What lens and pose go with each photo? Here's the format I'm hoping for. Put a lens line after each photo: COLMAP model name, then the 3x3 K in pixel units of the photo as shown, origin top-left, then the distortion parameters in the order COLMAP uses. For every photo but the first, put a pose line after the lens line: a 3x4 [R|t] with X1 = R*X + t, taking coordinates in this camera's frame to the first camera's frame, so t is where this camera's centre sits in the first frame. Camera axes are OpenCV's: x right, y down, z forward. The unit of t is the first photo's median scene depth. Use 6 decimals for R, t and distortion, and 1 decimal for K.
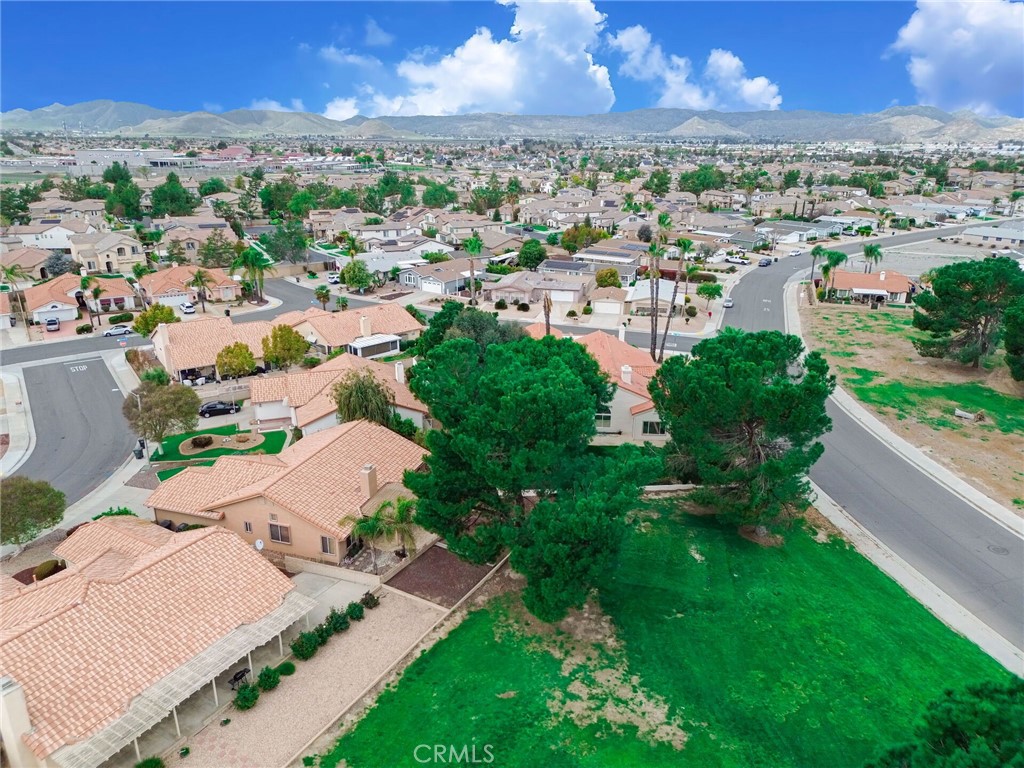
lens RADIAL K [[714.6, 0, 512.6], [0, 714.6, 390.7], [0, 0, 1]] dist [0.080760, -0.084943]
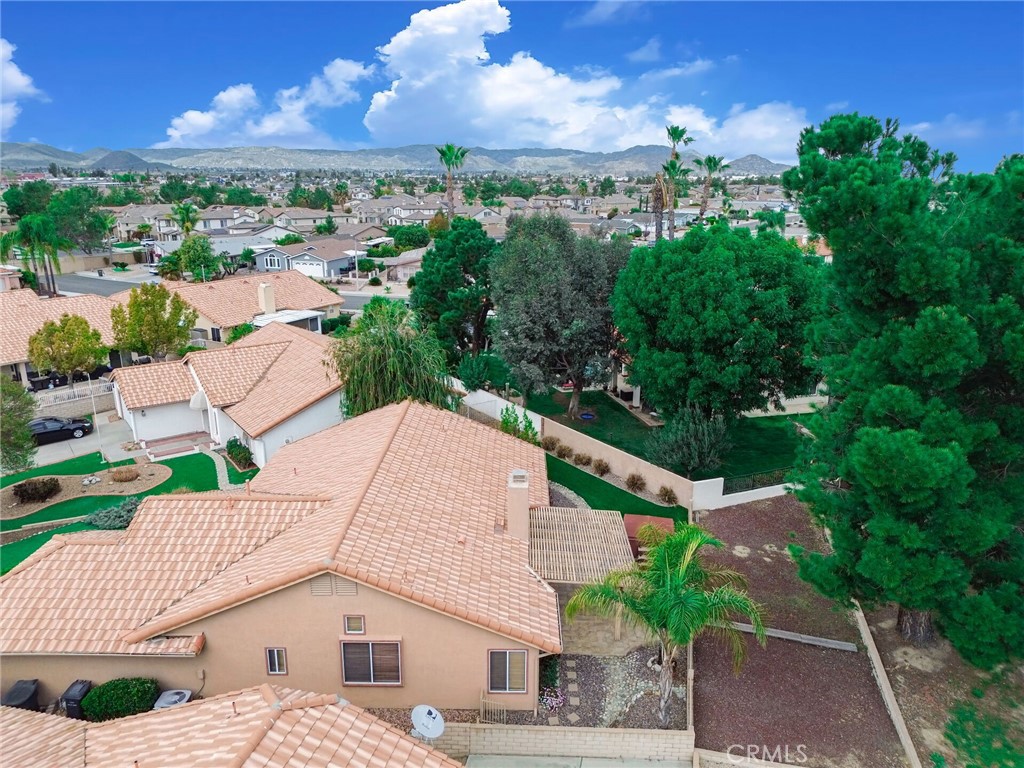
lens RADIAL K [[714.6, 0, 512.6], [0, 714.6, 390.7], [0, 0, 1]] dist [0.080760, -0.084943]
pose [[0.955744, -0.088721, 0.280502, -0.239460], [0.101121, 0.994421, -0.030015, 0.048235], [-0.276274, 0.057052, 0.959384, 0.408660]]
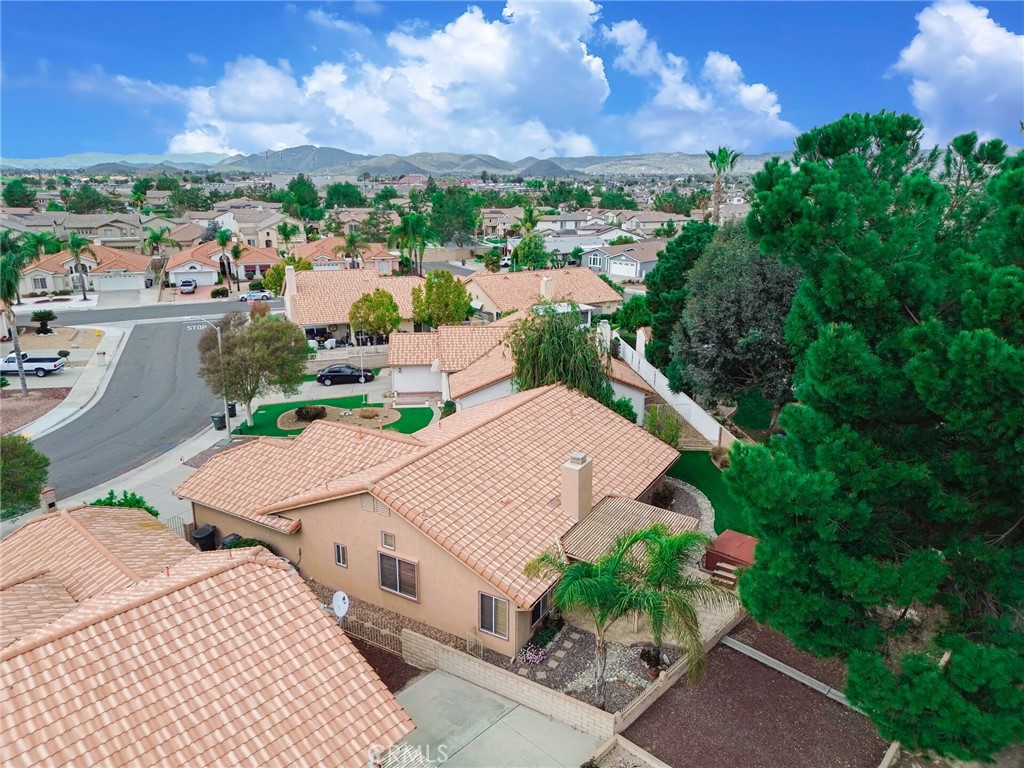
lens RADIAL K [[714.6, 0, 512.6], [0, 714.6, 390.7], [0, 0, 1]] dist [0.080760, -0.084943]
pose [[0.976190, 0.059786, -0.208518, -0.106744], [-0.070430, 0.996546, -0.043991, 0.062365], [0.205167, 0.057629, 0.977029, 0.371493]]
